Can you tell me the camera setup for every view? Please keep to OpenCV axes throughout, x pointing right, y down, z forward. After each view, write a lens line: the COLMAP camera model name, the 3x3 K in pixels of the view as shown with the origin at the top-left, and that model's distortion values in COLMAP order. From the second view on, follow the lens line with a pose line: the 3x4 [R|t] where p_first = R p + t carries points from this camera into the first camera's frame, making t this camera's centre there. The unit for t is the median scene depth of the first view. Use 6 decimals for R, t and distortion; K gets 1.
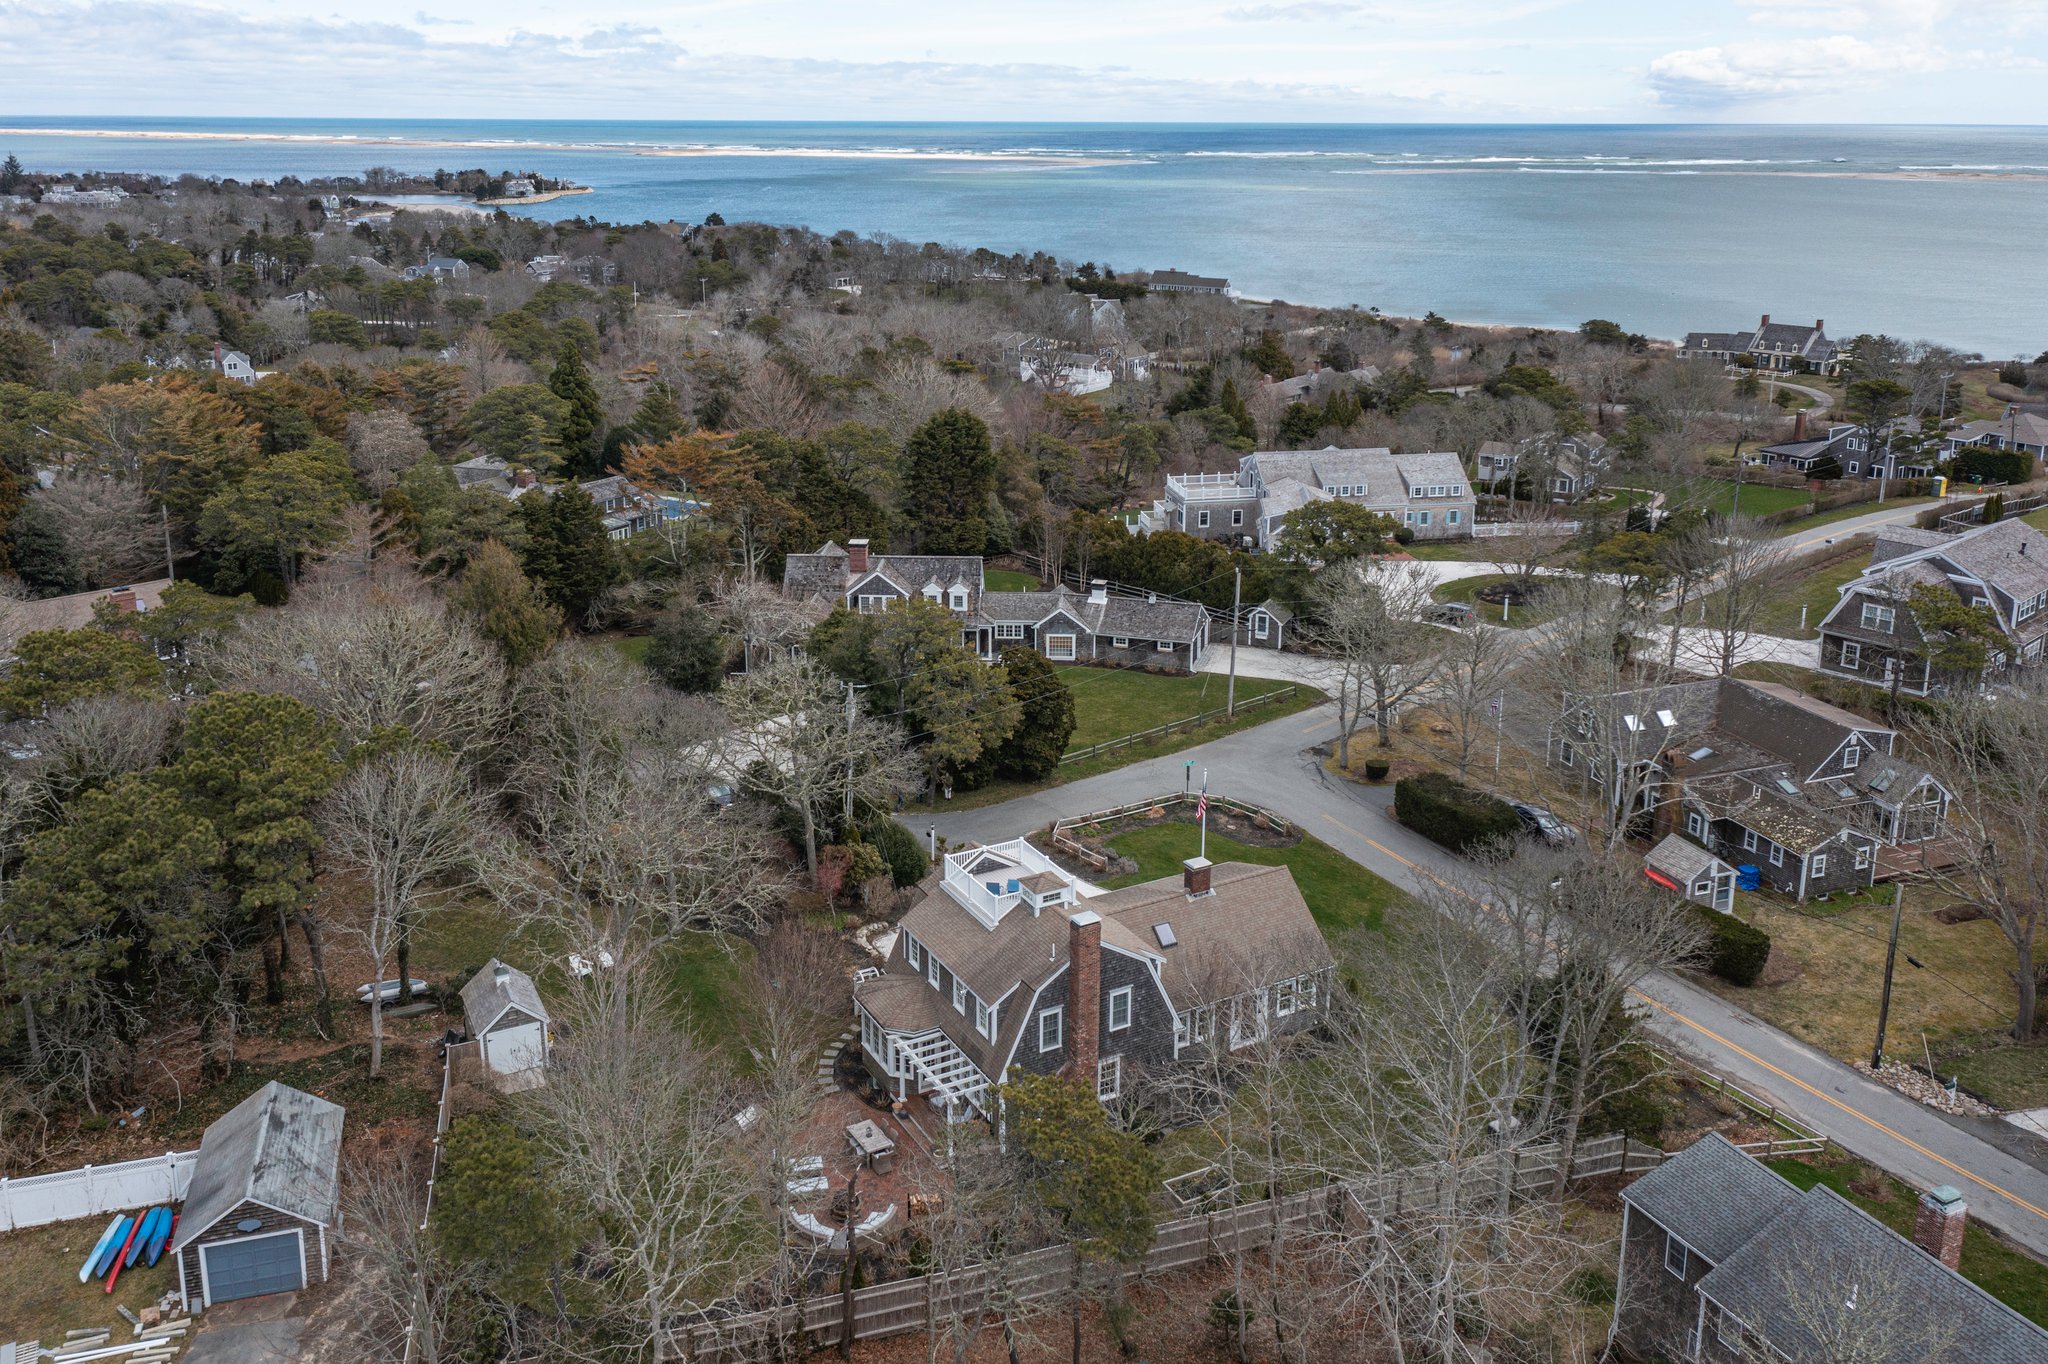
lens RADIAL K [[1667.3, 0, 1056.2], [0, 1667.3, 559.3], [0, 0, 1]] dist [-0.007810, 0.030891]
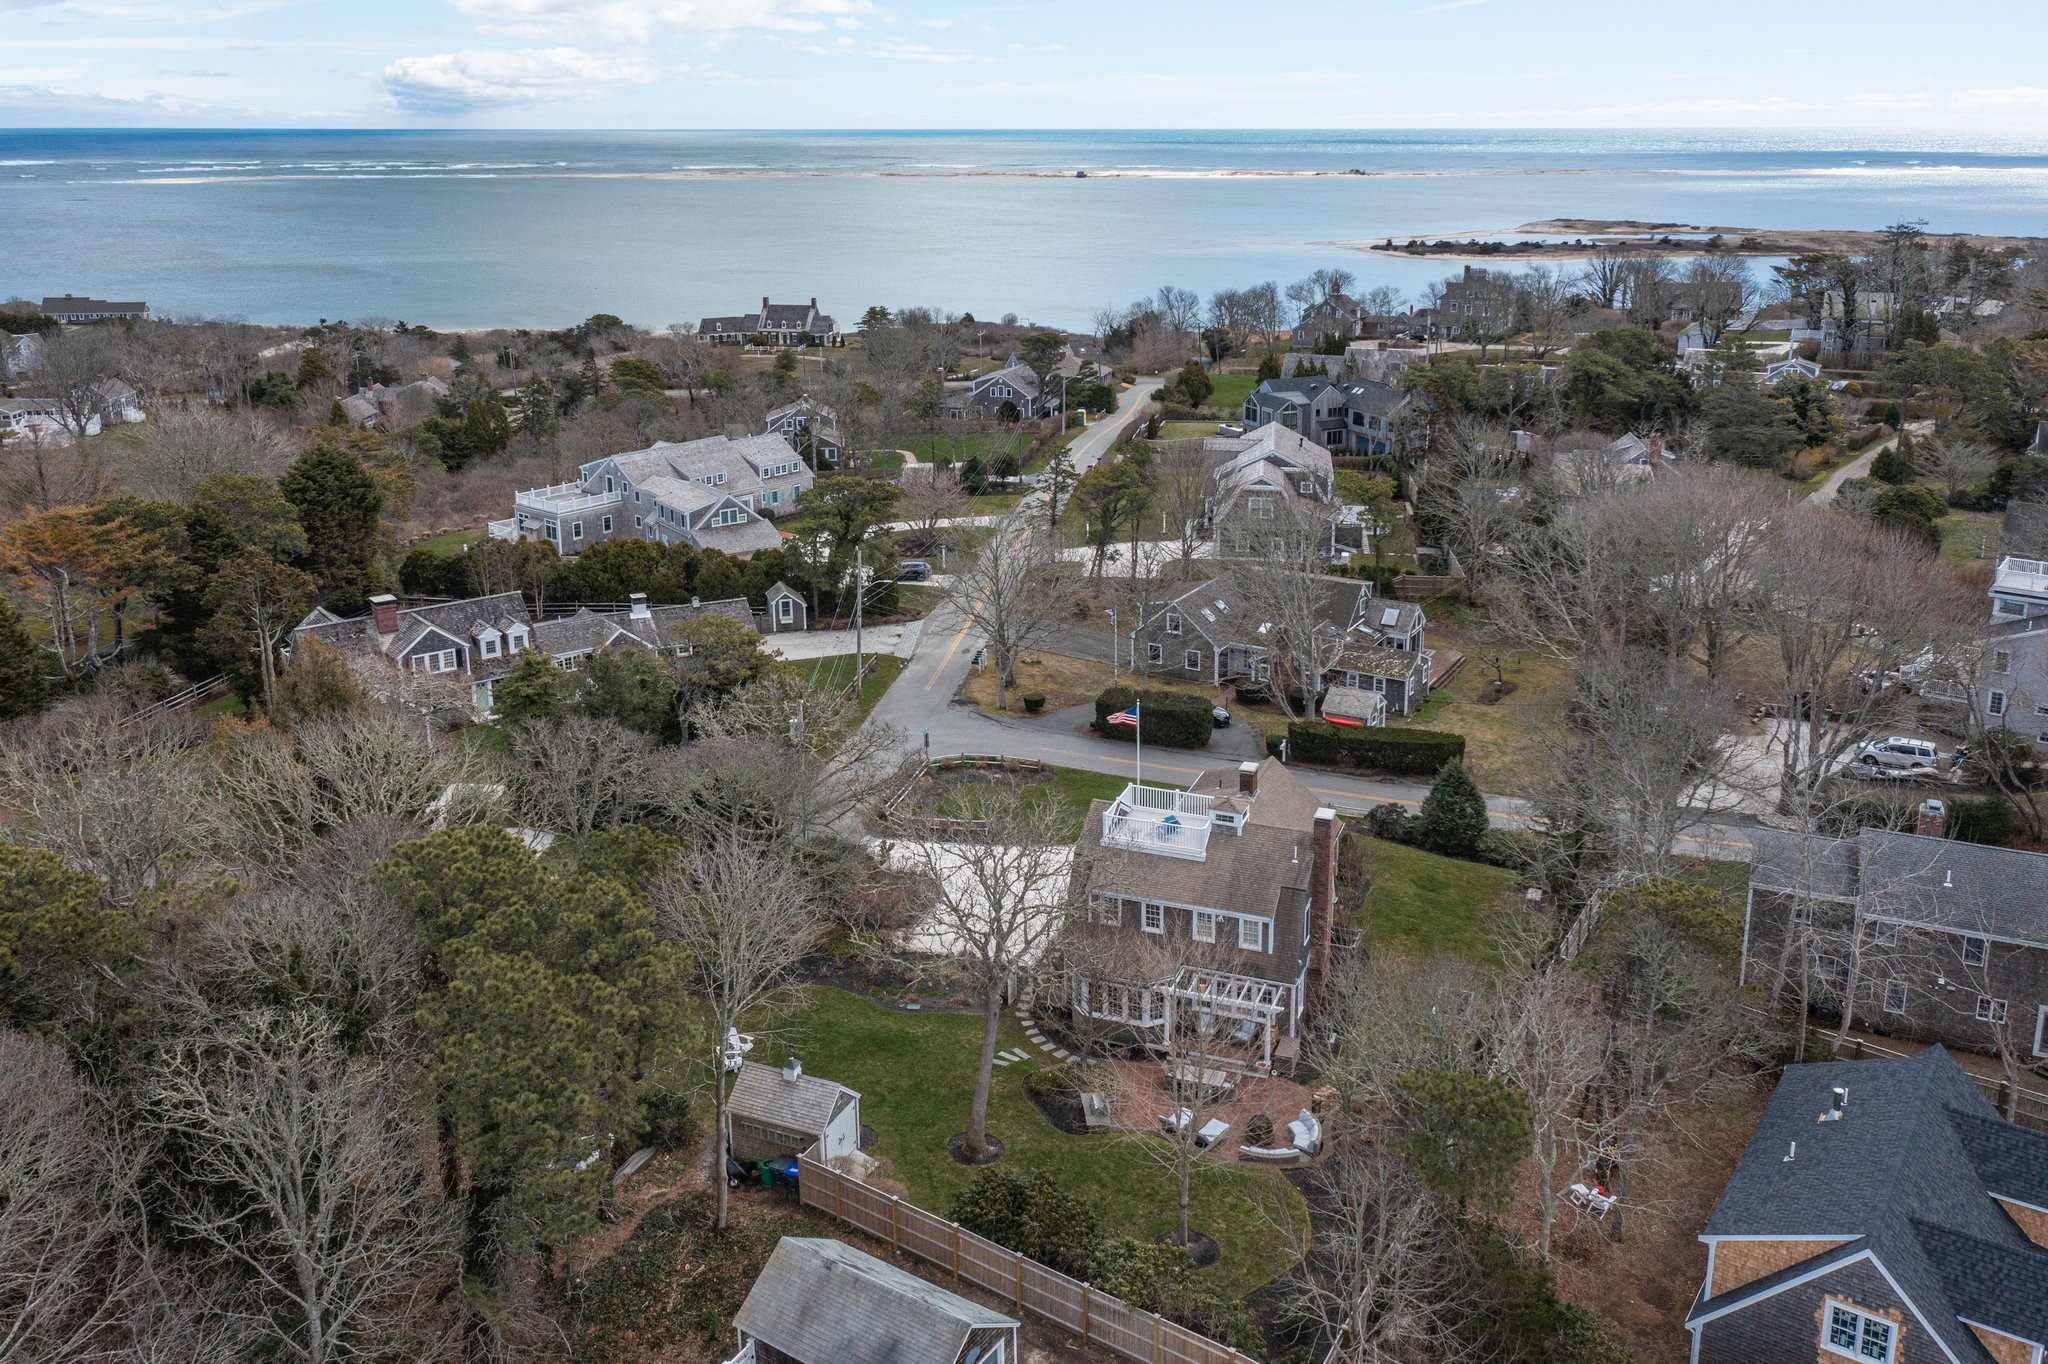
lens RADIAL K [[1664.0, 0, 1047.7], [0, 1664.0, 505.3], [0, 0, 1]] dist [0.000377, 0.010092]
pose [[0.774441, -0.145129, 0.615775, -0.430140], [0.165437, 0.985921, 0.024302, -0.025192], [-0.610632, 0.083051, 0.787547, 0.118105]]
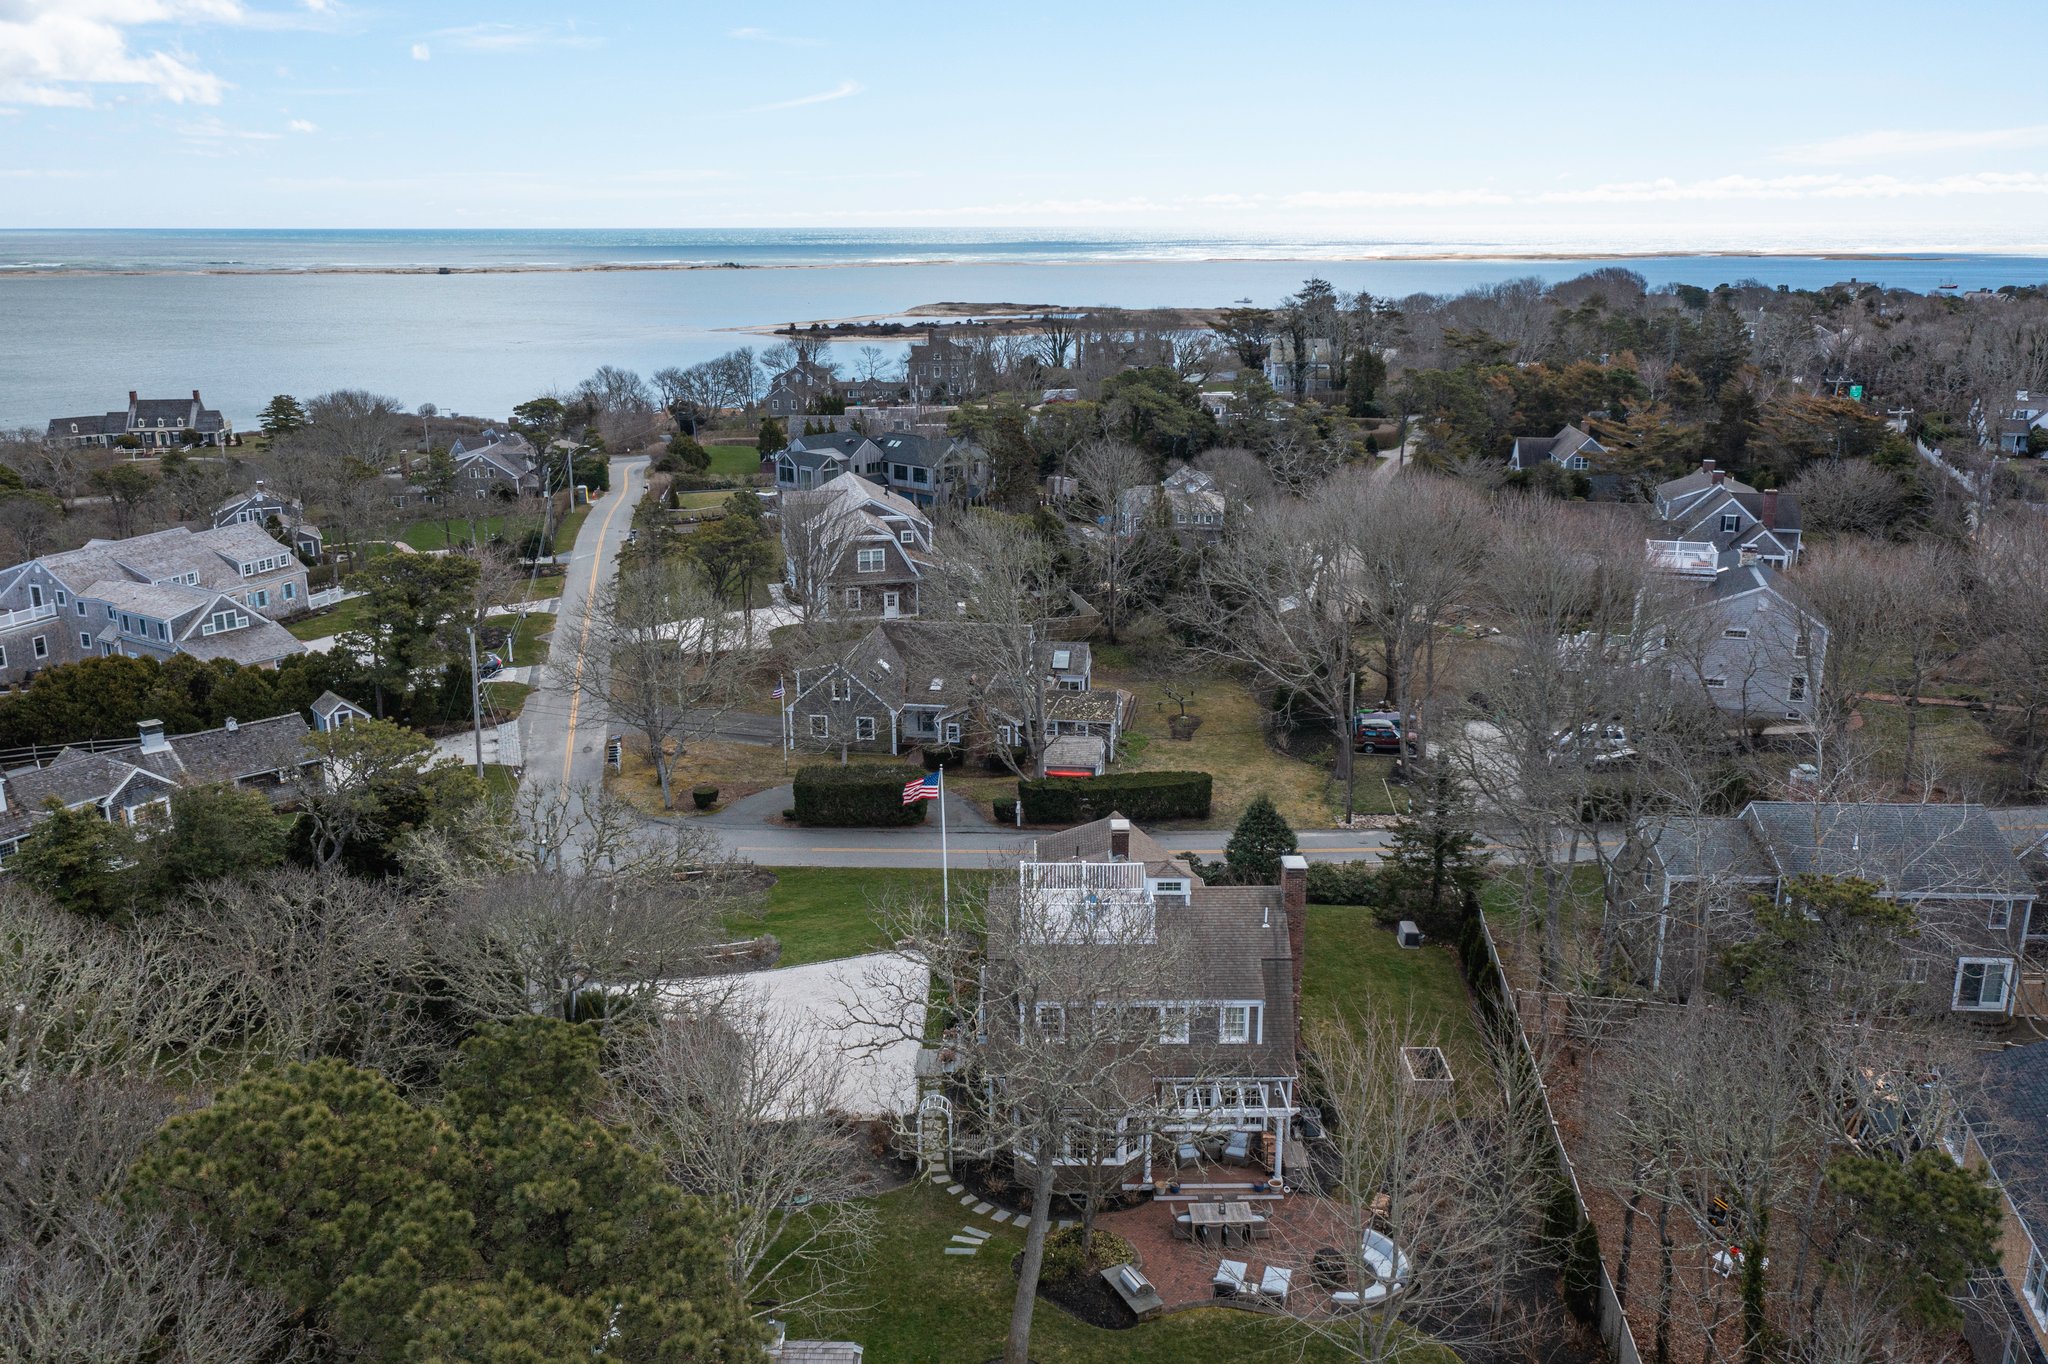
lens RADIAL K [[1621.1, 0, 1012.2], [0, 1621.1, 680.5], [0, 0, 1]] dist [-0.000011, 0.056641]
pose [[0.509346, -0.241523, 0.825974, -0.420998], [0.227114, 0.963506, 0.141686, -0.022529], [-0.830051, 0.115423, 0.545612, 0.346753]]
